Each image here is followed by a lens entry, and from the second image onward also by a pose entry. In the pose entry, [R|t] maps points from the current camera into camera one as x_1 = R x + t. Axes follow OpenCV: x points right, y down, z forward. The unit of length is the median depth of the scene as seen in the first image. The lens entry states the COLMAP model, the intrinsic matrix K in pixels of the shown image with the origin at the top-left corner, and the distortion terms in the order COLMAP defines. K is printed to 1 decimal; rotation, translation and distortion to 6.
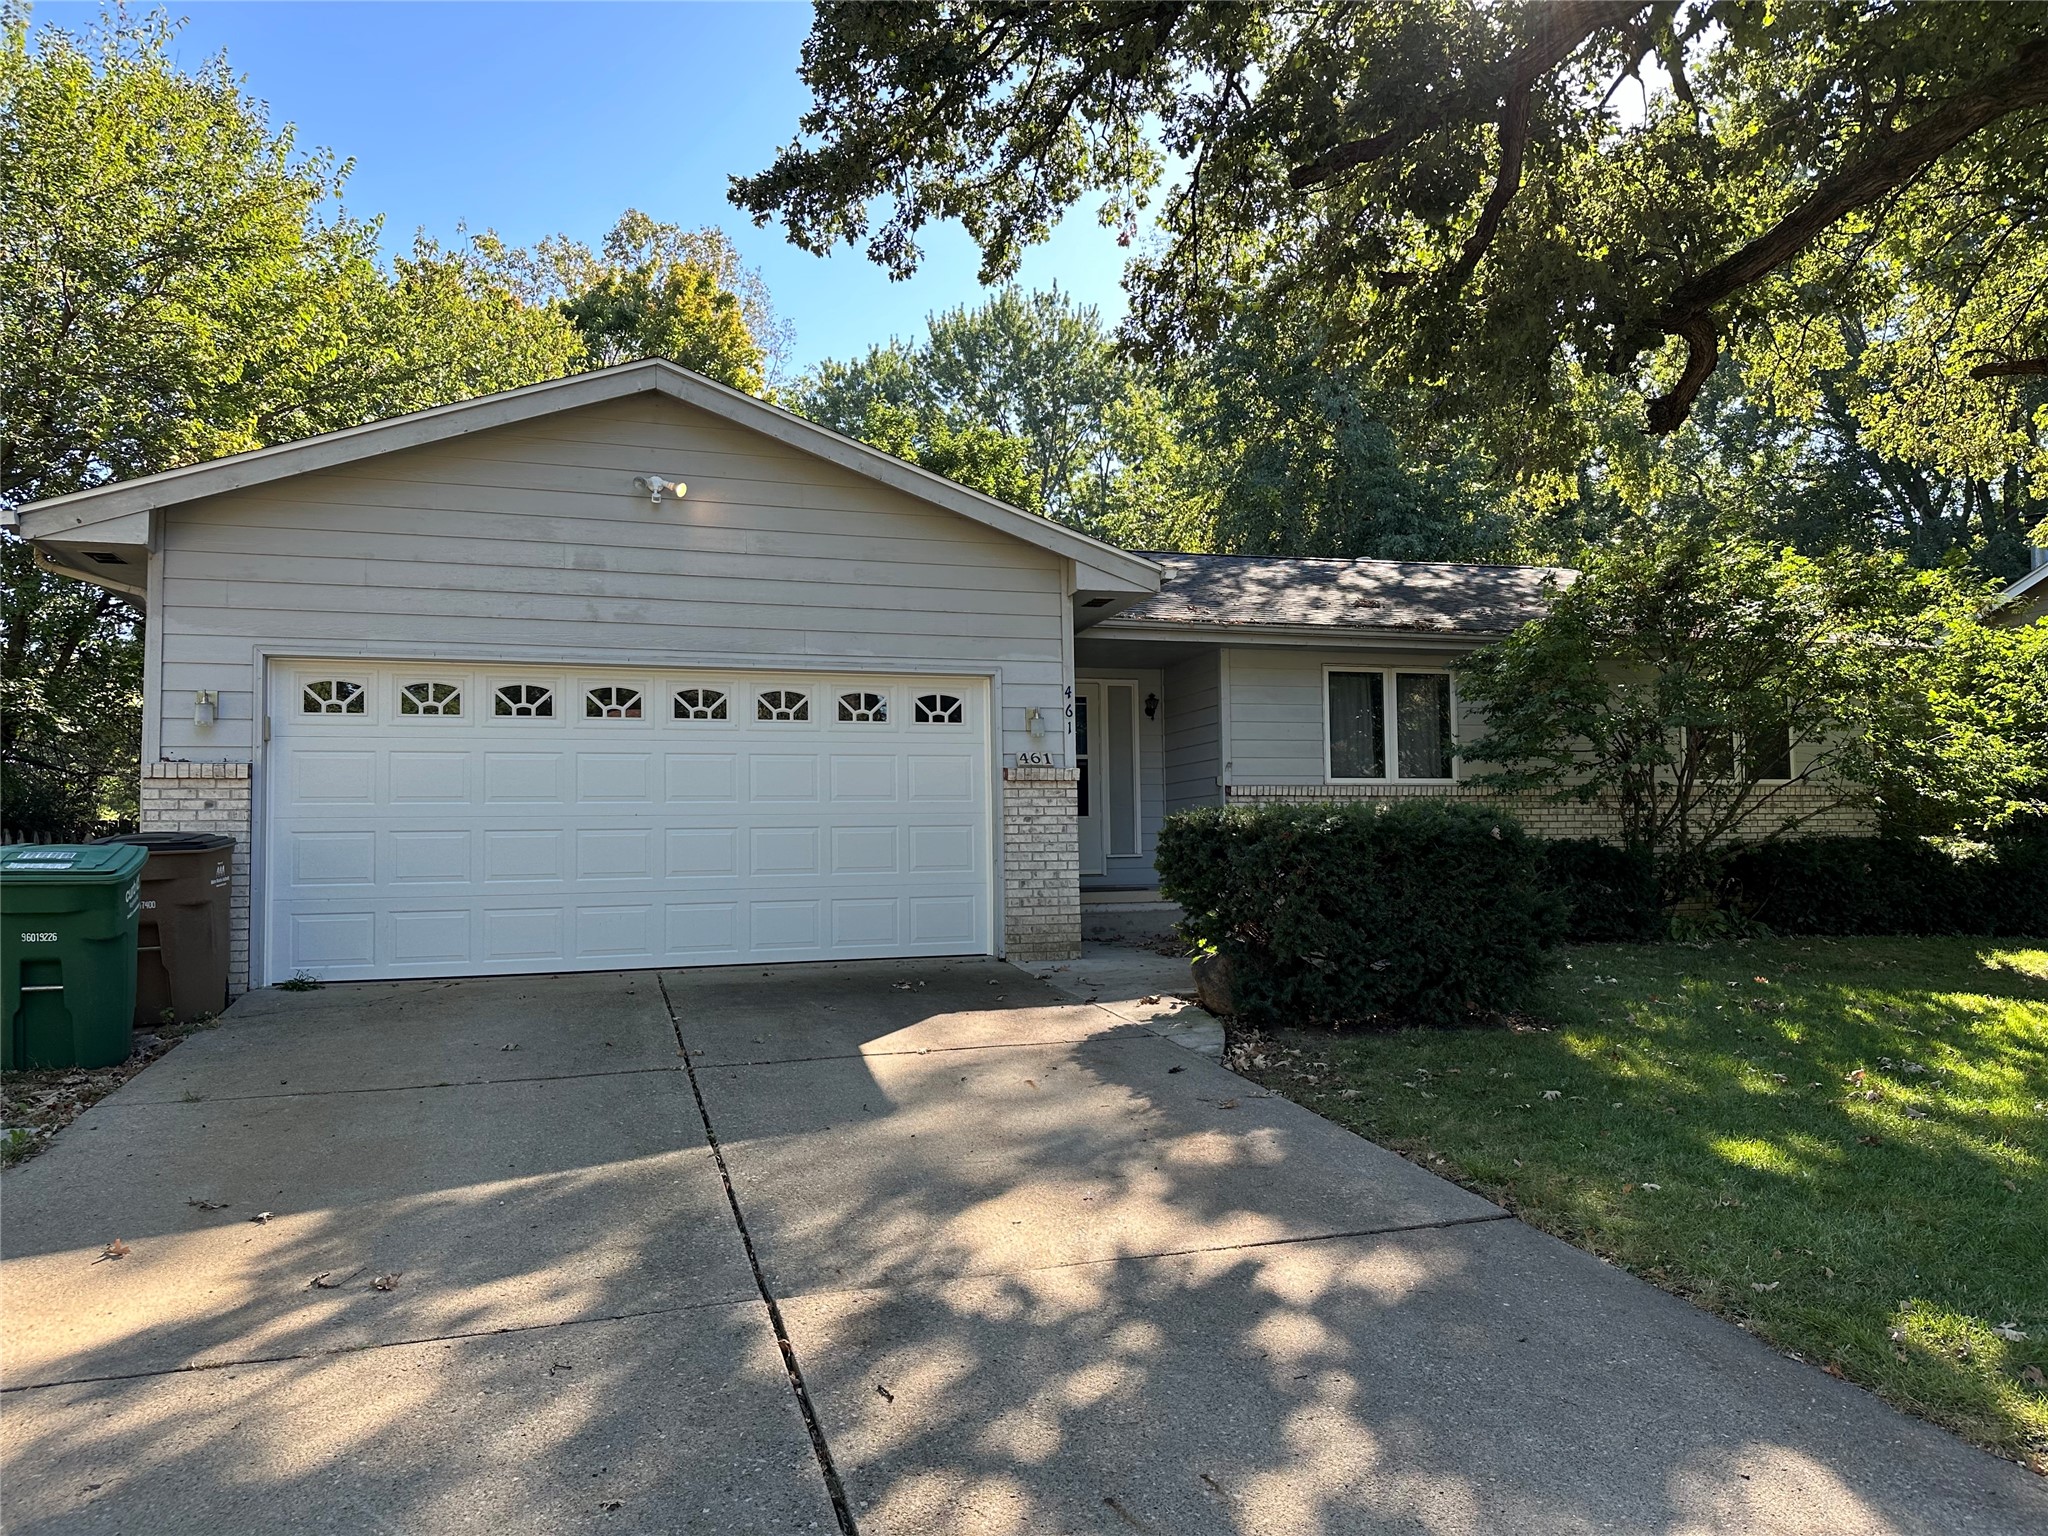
lens RADIAL K [[1445.6, 0, 1024.0], [0, 1445.6, 768.0], [0, 0, 1]] dist [0.042384, -0.068327]
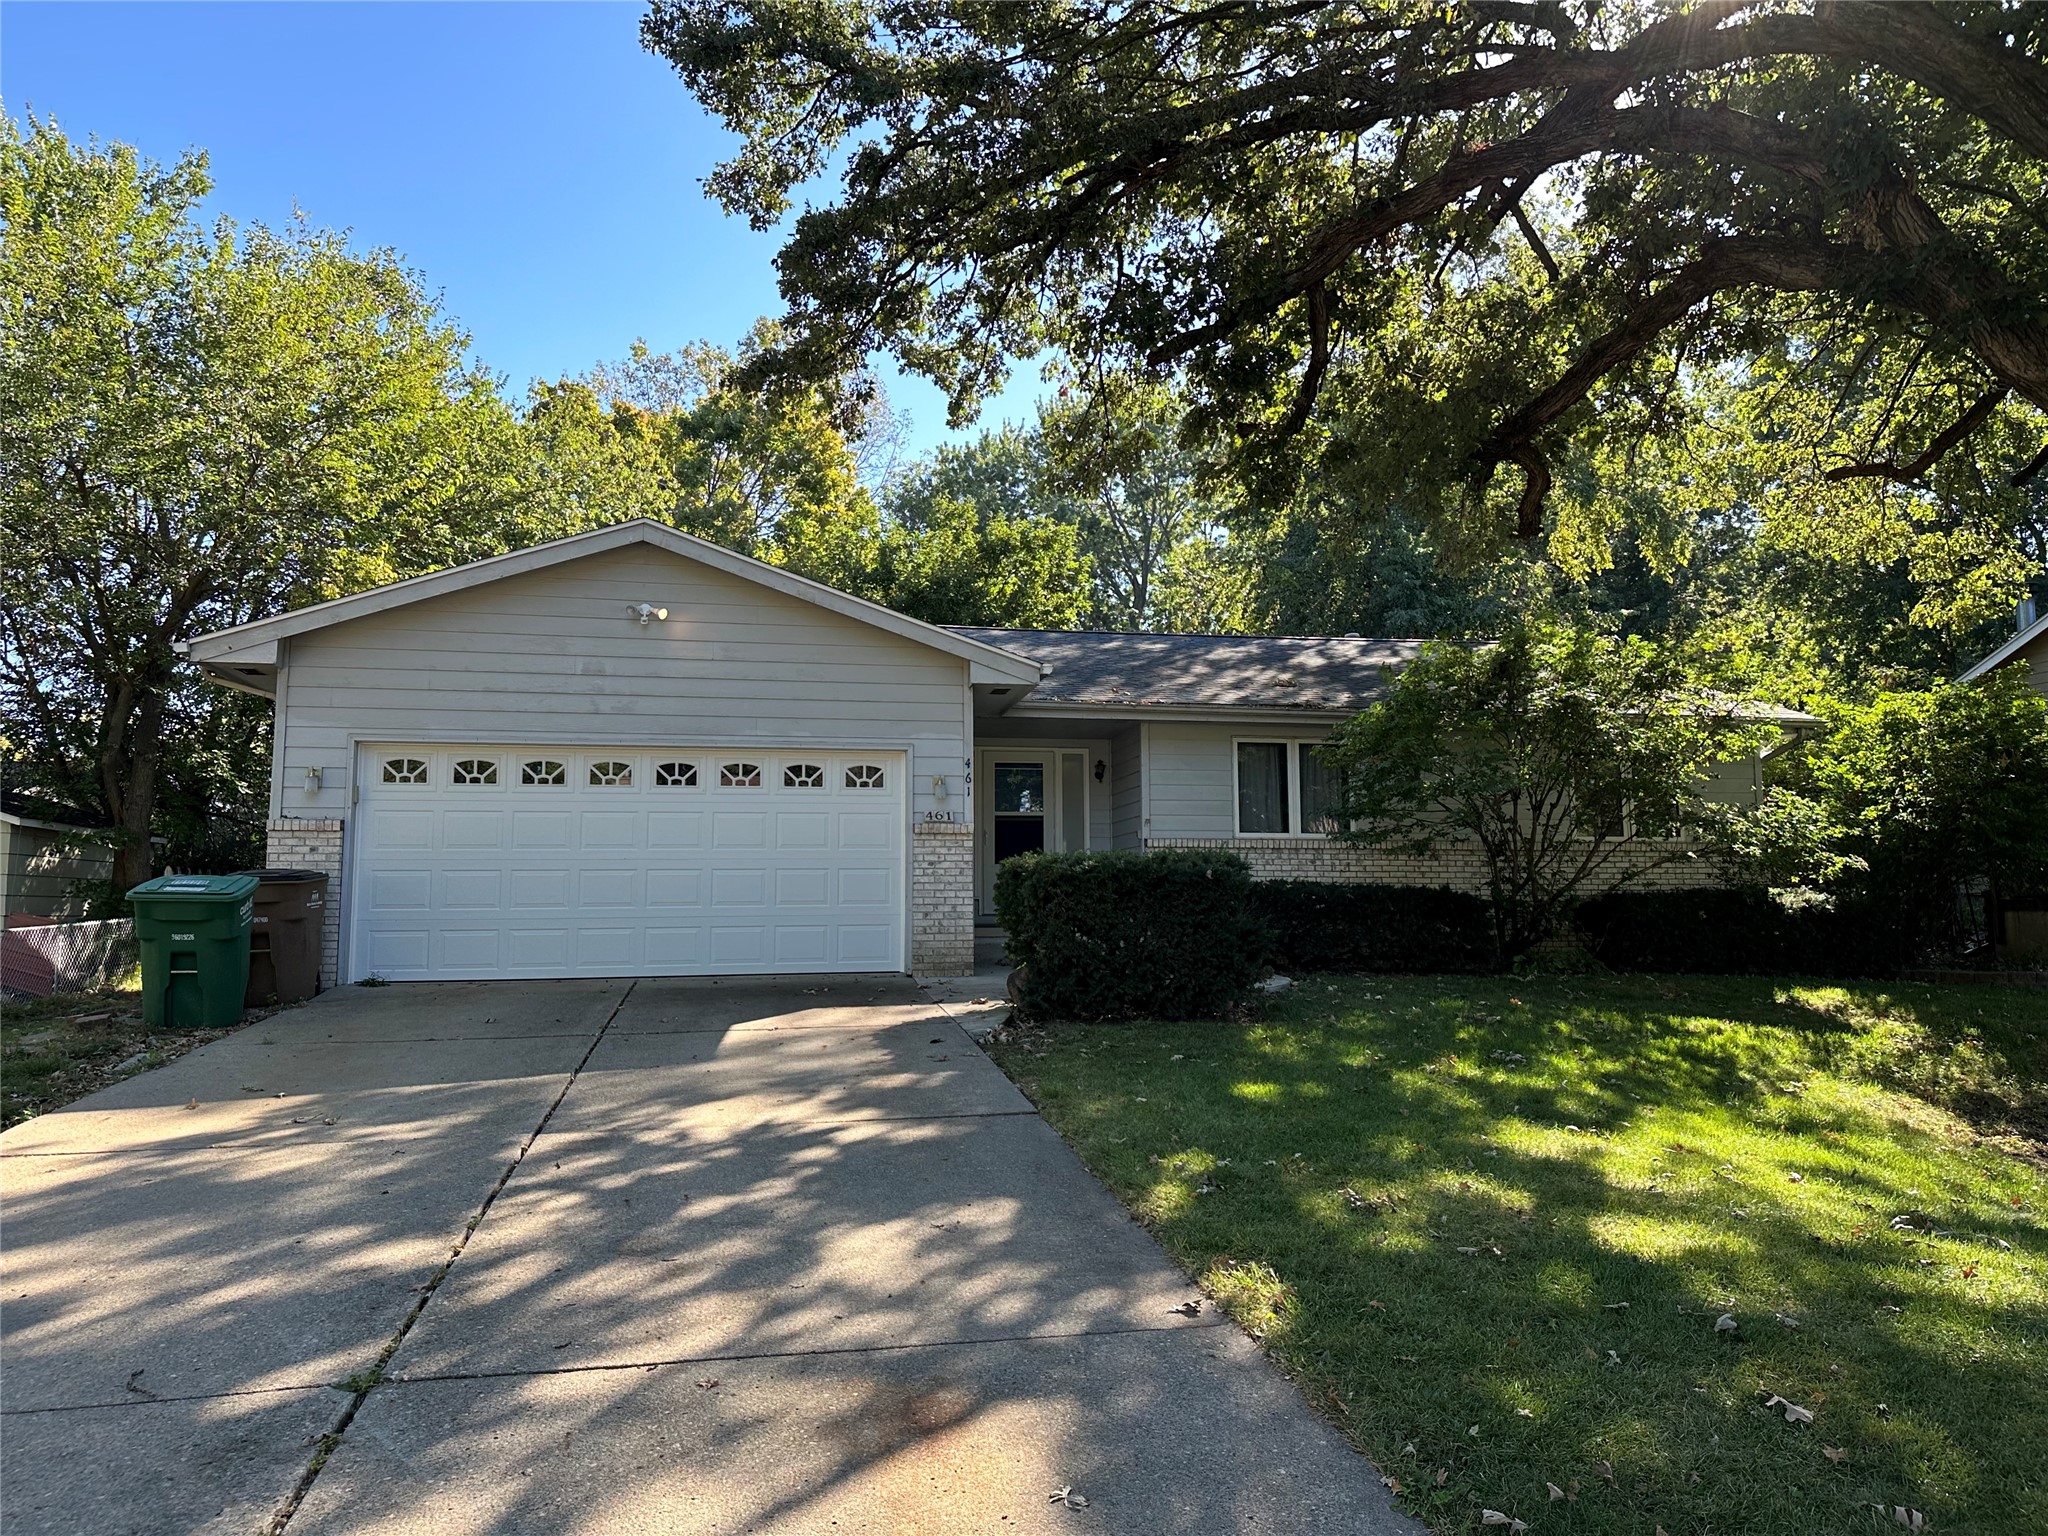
lens RADIAL K [[1463.1, 0, 1024.2], [0, 1463.1, 724.2], [0, 0, 1]] dist [0.090899, -0.171725]
pose [[0.992880, -0.005112, -0.119006, 0.235974], [-0.002842, 0.997778, -0.066568, -0.001646], [0.119082, 0.066432, 0.990659, -0.270898]]
